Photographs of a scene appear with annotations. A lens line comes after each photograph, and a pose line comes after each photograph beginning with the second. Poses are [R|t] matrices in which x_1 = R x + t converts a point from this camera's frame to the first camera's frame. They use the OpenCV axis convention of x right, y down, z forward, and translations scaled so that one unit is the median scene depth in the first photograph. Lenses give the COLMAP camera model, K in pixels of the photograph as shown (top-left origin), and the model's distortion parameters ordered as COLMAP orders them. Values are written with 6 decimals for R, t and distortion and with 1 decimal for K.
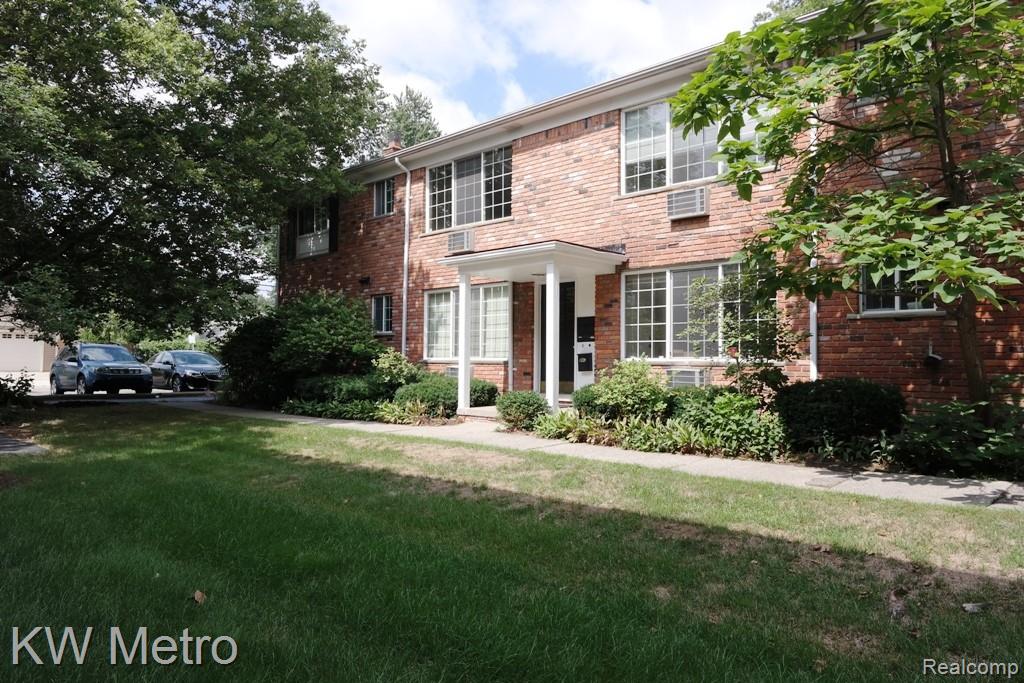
lens RADIAL K [[721.6, 0, 515.0], [0, 721.6, 343.2], [0, 0, 1]] dist [-0.008329, 0.004585]
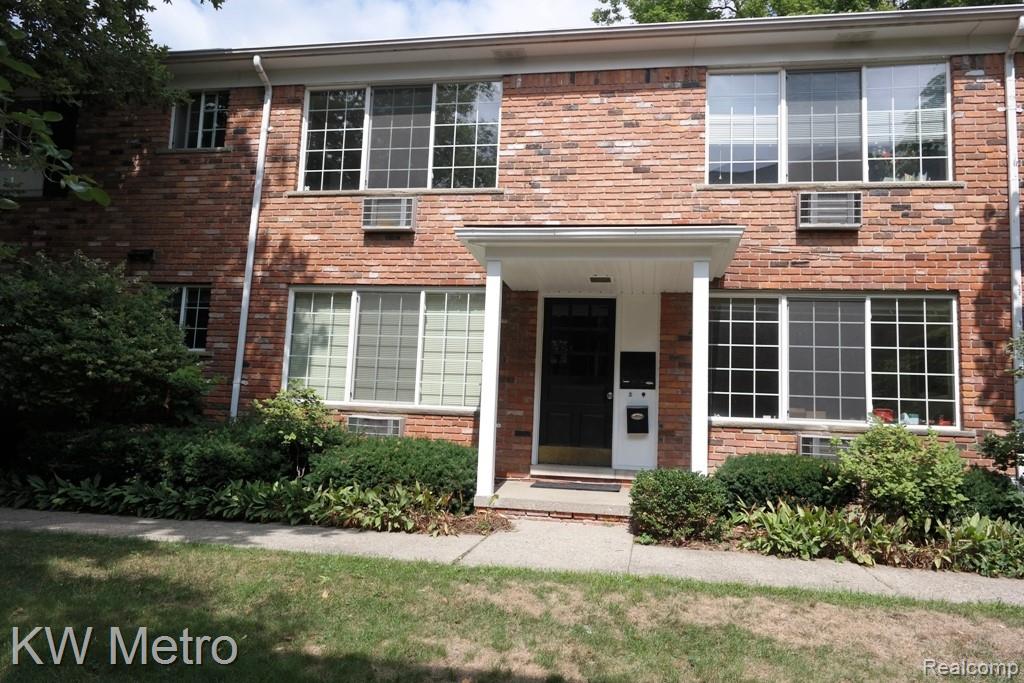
lens RADIAL K [[721.6, 0, 510.3], [0, 721.6, 339.1], [0, 0, 1]] dist [-0.008329, 0.004585]
pose [[0.825663, 0.091190, 0.556746, -0.352977], [-0.052215, 0.994966, -0.085532, 0.014506], [-0.561743, 0.041550, 0.826268, 0.477480]]
